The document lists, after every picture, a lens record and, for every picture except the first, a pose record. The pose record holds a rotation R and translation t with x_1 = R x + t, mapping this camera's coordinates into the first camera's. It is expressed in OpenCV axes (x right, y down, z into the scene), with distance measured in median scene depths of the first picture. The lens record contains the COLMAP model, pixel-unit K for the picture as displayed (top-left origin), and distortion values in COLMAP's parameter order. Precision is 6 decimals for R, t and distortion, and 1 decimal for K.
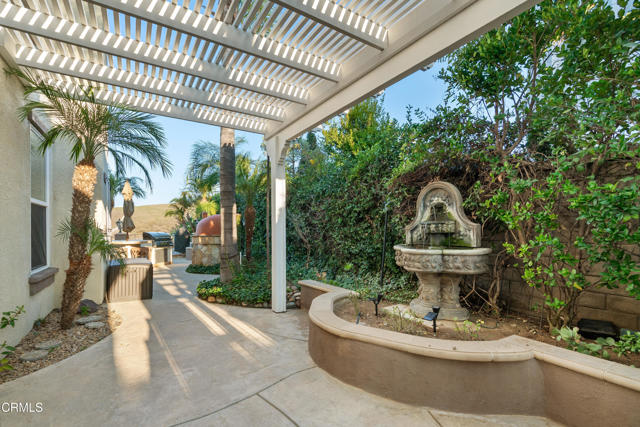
lens RADIAL K [[294.2, 0, 308.5], [0, 294.2, 233.1], [0, 0, 1]] dist [-0.004353, 0.003590]
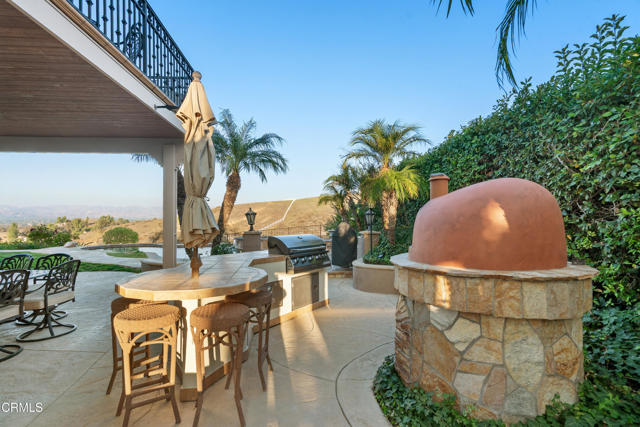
lens RADIAL K [[294.2, 0, 318.4], [0, 294.2, 218.5], [0, 0, 1]] dist [-0.004353, 0.003590]
pose [[0.895154, 0.001903, -0.445753, -0.236311], [-0.010693, 0.999795, -0.017205, -0.017577], [0.445629, 0.020168, 0.894991, 0.503562]]
